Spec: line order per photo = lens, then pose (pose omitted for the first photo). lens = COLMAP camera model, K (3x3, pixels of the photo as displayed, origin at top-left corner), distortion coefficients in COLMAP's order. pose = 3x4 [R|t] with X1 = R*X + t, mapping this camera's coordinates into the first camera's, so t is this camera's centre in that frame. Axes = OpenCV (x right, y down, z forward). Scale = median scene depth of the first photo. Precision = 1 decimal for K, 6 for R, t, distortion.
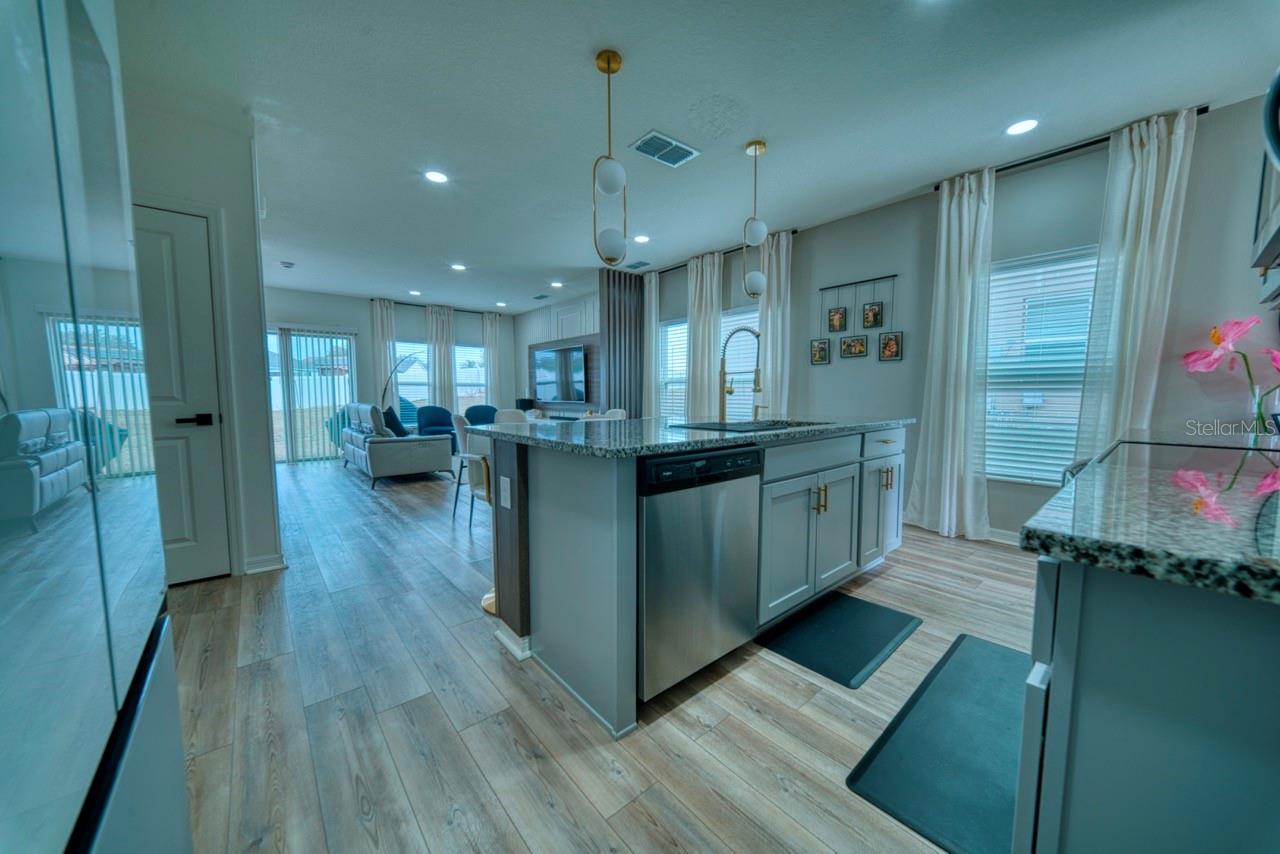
lens RADIAL K [[447.8, 0, 643.8], [0, 447.8, 428.7], [0, 0, 1]] dist [-0.000222, -0.000087]
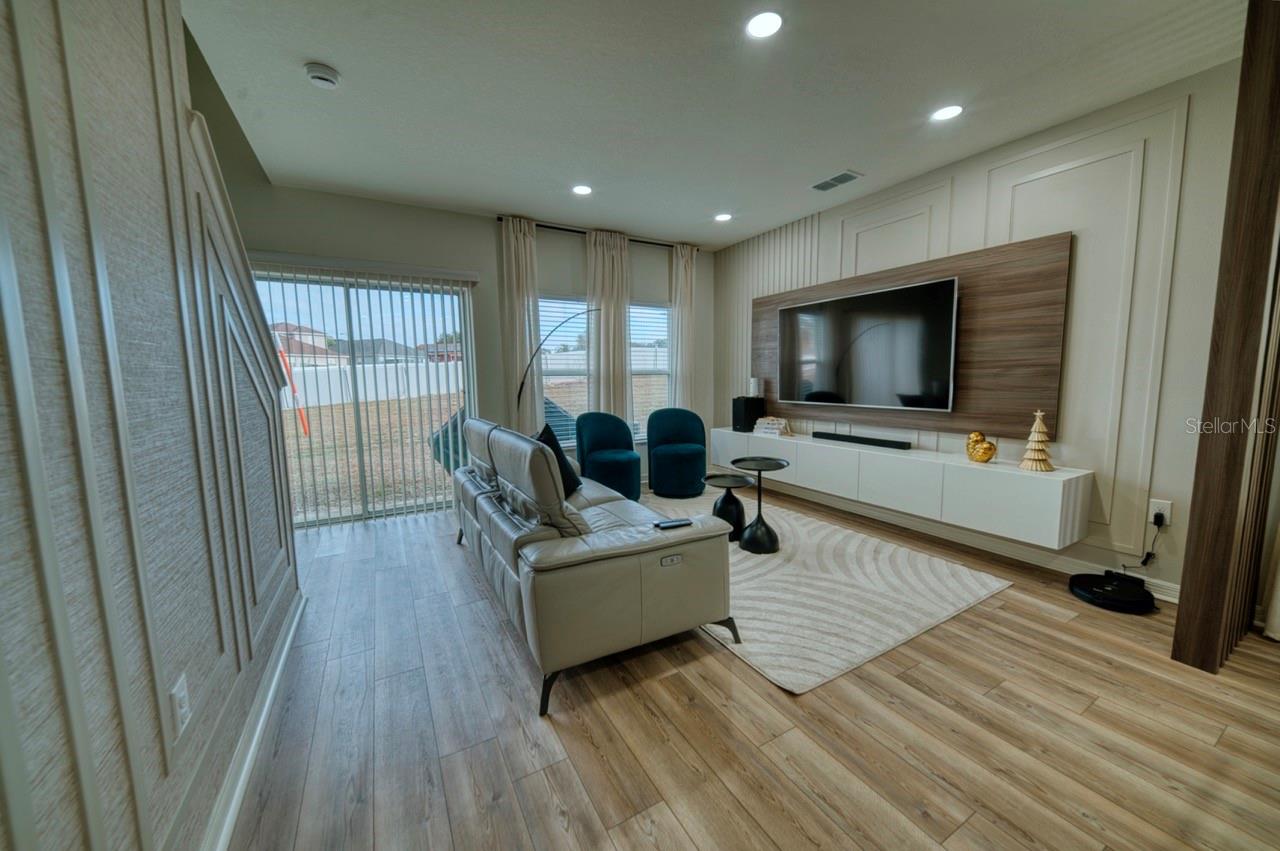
lens RADIAL K [[455.7, 0, 638.7], [0, 455.7, 426.6], [0, 0, 1]] dist [-0.000152, -0.000261]
pose [[0.980034, 0.008124, -0.198662, -0.595214], [-0.001613, 0.999457, 0.032913, -0.101686], [0.198821, -0.031935, 0.979515, 0.876530]]
